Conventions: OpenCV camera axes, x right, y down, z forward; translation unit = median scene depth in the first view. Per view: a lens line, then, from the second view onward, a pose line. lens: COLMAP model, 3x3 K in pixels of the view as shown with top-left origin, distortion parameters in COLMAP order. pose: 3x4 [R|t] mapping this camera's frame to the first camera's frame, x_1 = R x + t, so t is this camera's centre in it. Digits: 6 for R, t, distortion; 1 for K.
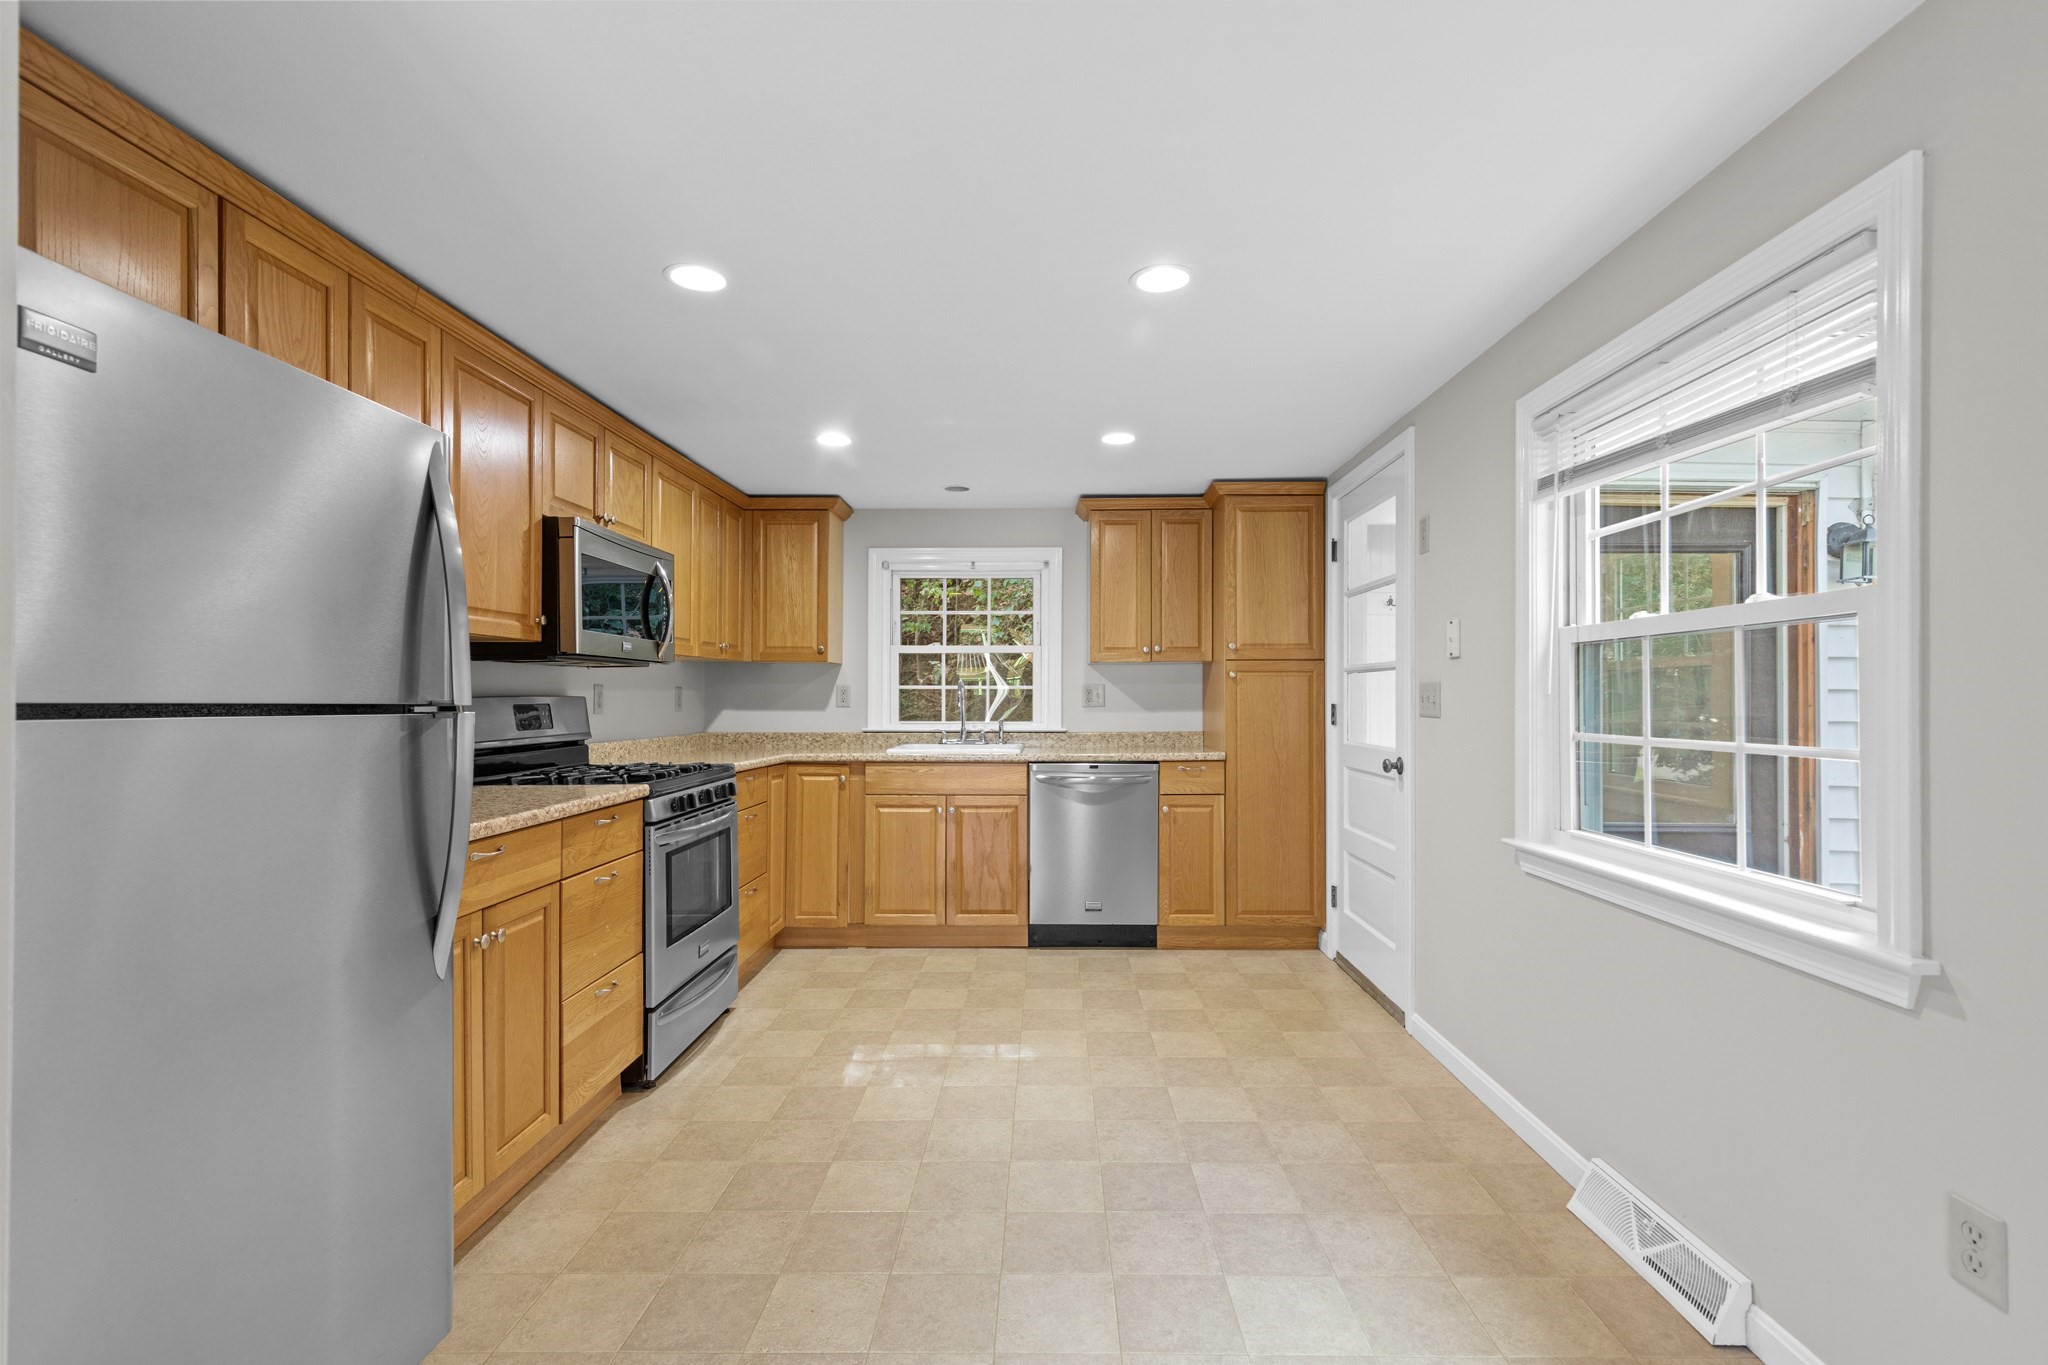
lens RADIAL K [[920.8, 0, 1035.3], [0, 920.8, 695.0], [0, 0, 1]] dist [0.005892, -0.000511]
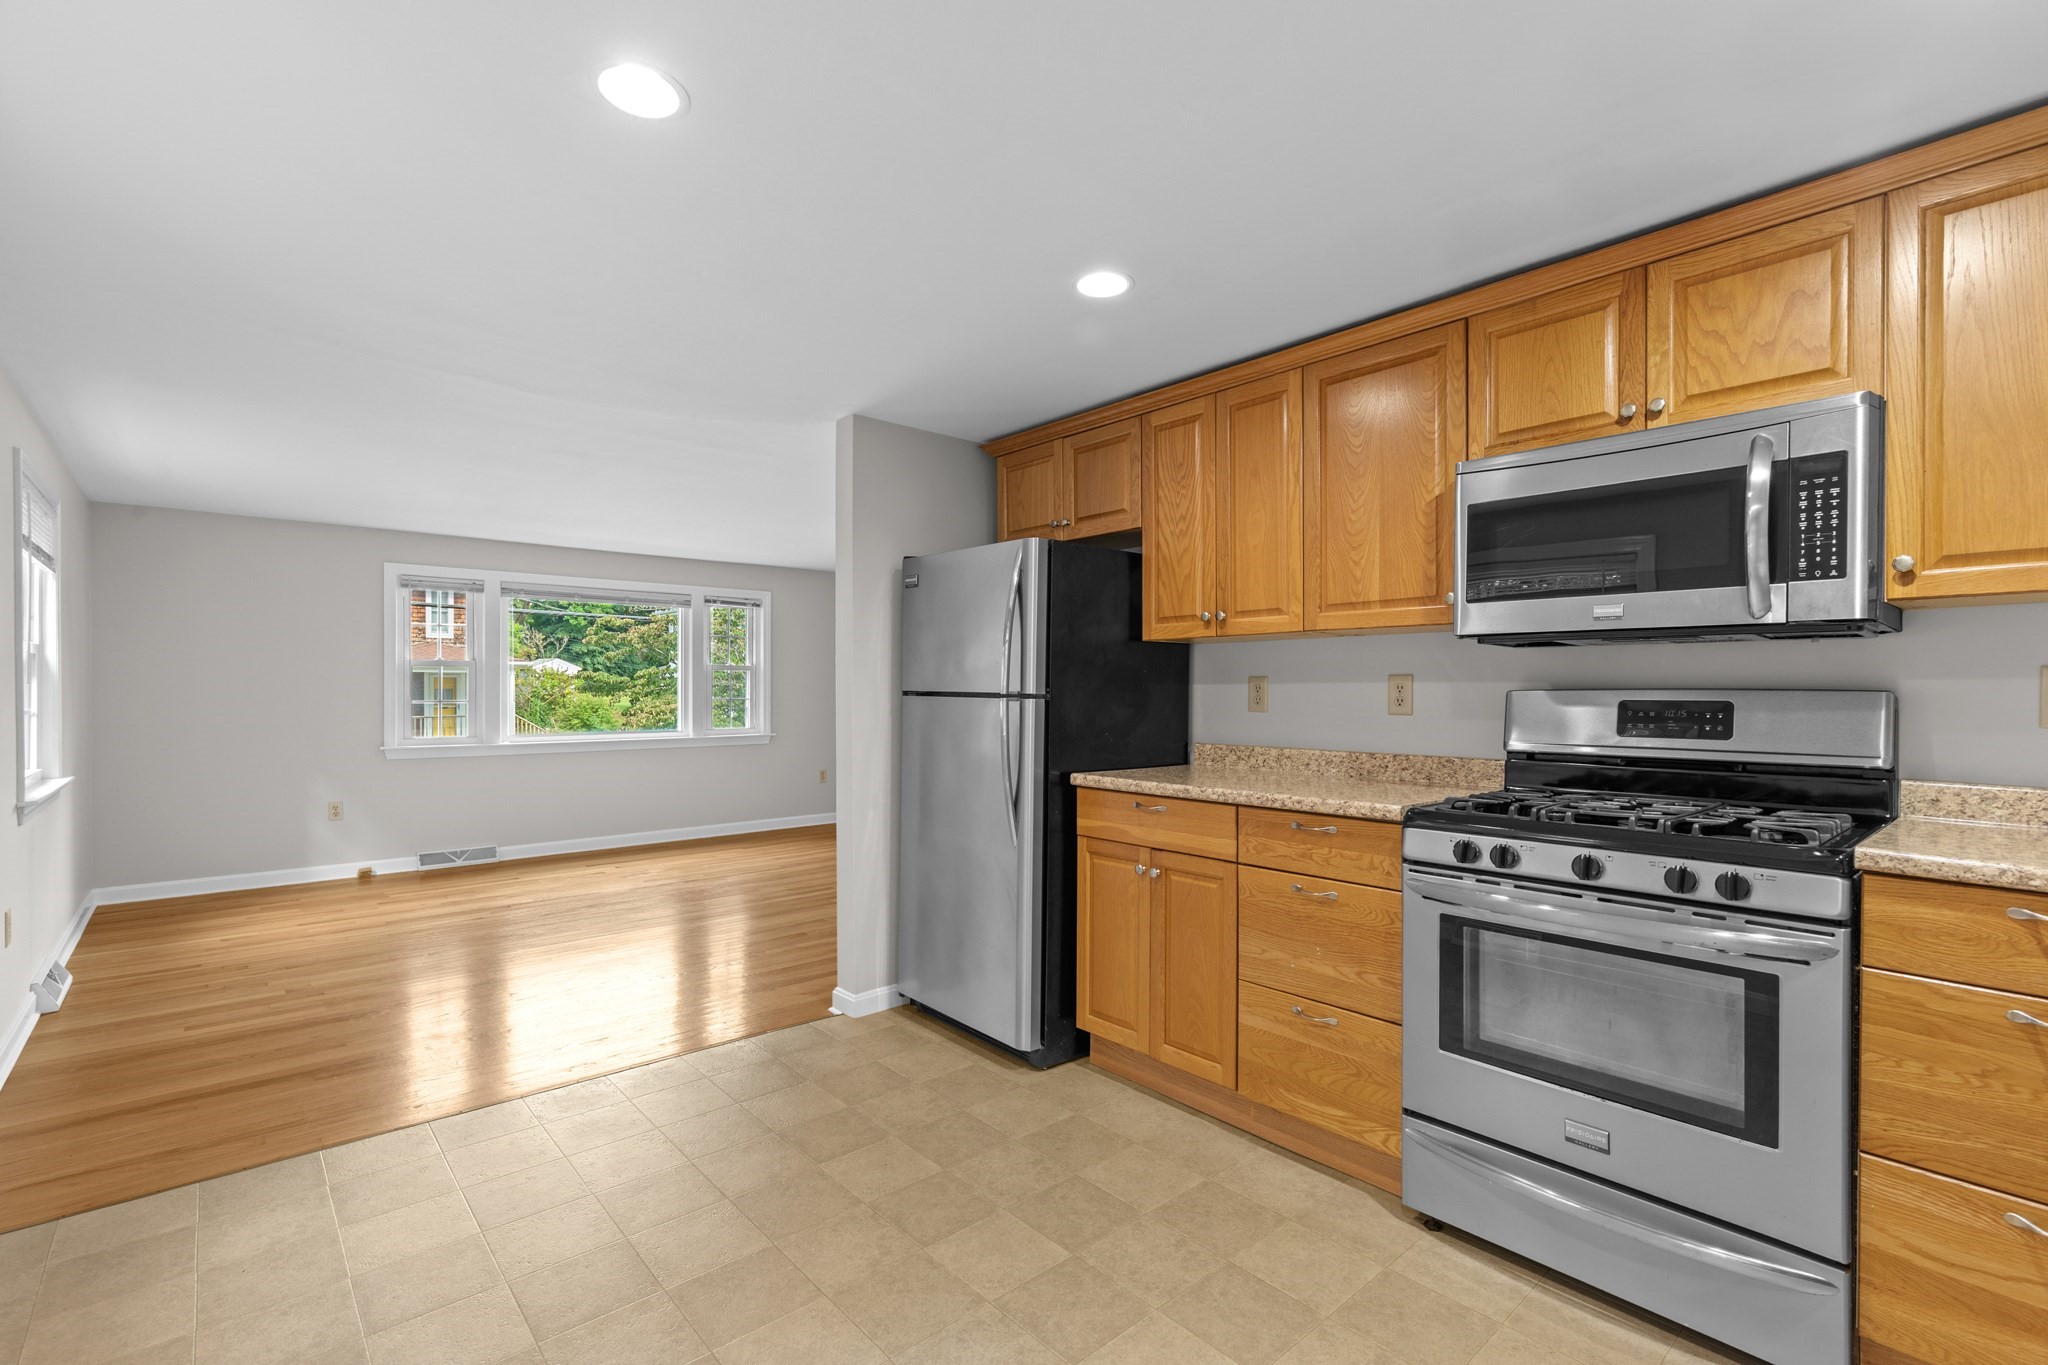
lens RADIAL K [[916.6, 0, 1034.4], [0, 916.6, 689.8], [0, 0, 1]] dist [0.010541, -0.003683]
pose [[-0.735533, 0.000992, -0.677488, 0.199967], [-0.000009, 0.999999, 0.001474, 0.000504], [0.677489, 0.001091, -0.735532, 0.874774]]
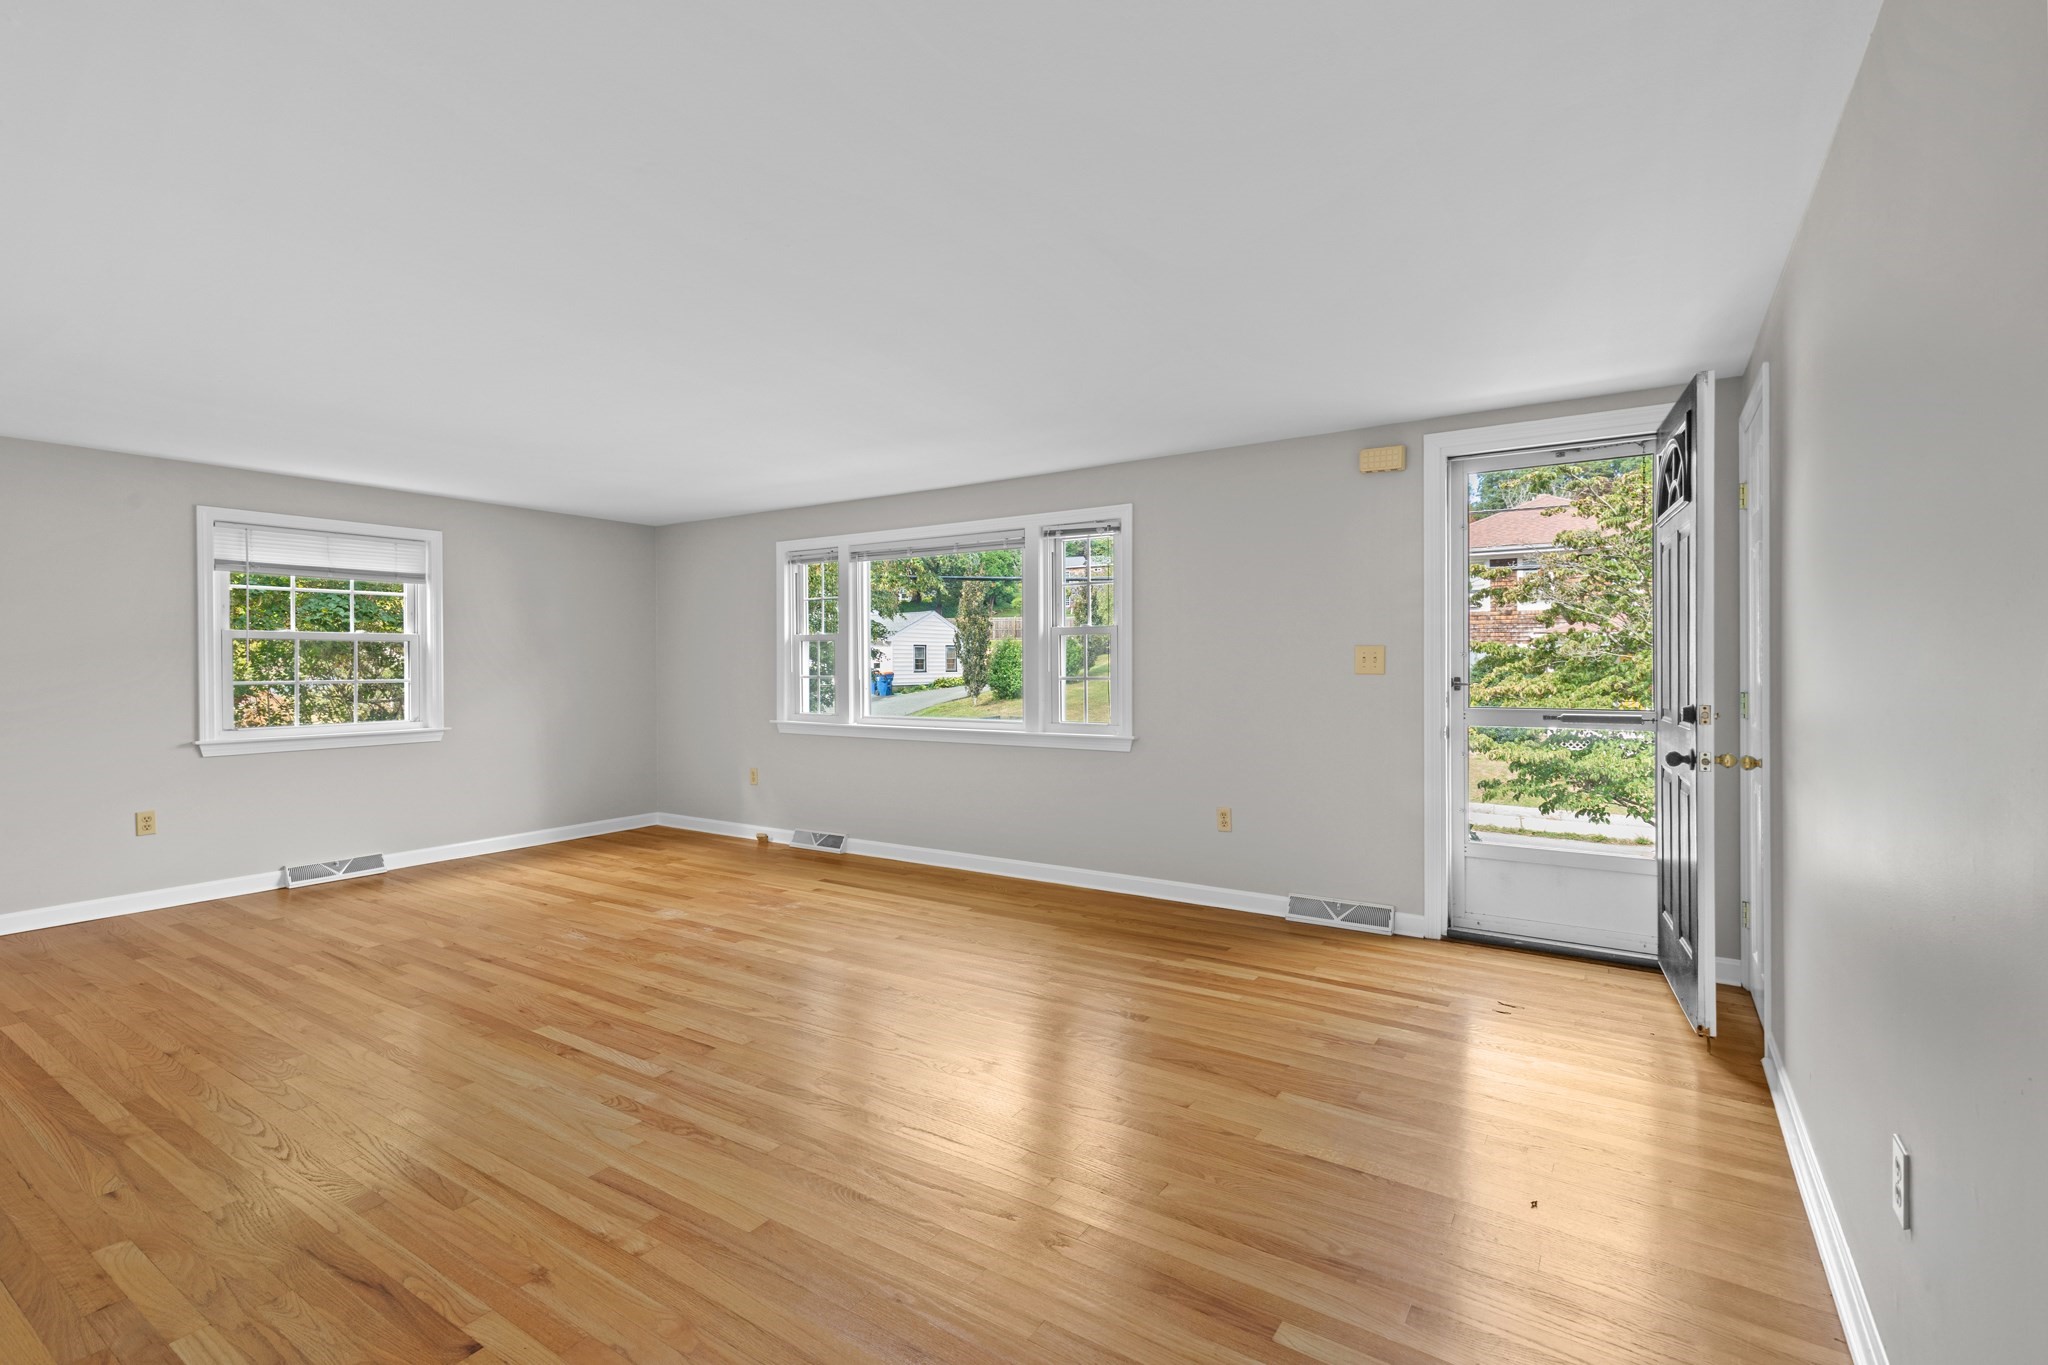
lens RADIAL K [[922.1, 0, 1027.2], [0, 922.1, 664.0], [0, 0, 1]] dist [0.006535, 0.000197]
pose [[-0.844153, 0.003445, 0.536091, -1.119639], [0.003211, 0.999994, -0.001370, 0.004038], [-0.536093, 0.000565, -0.844159, 0.201517]]
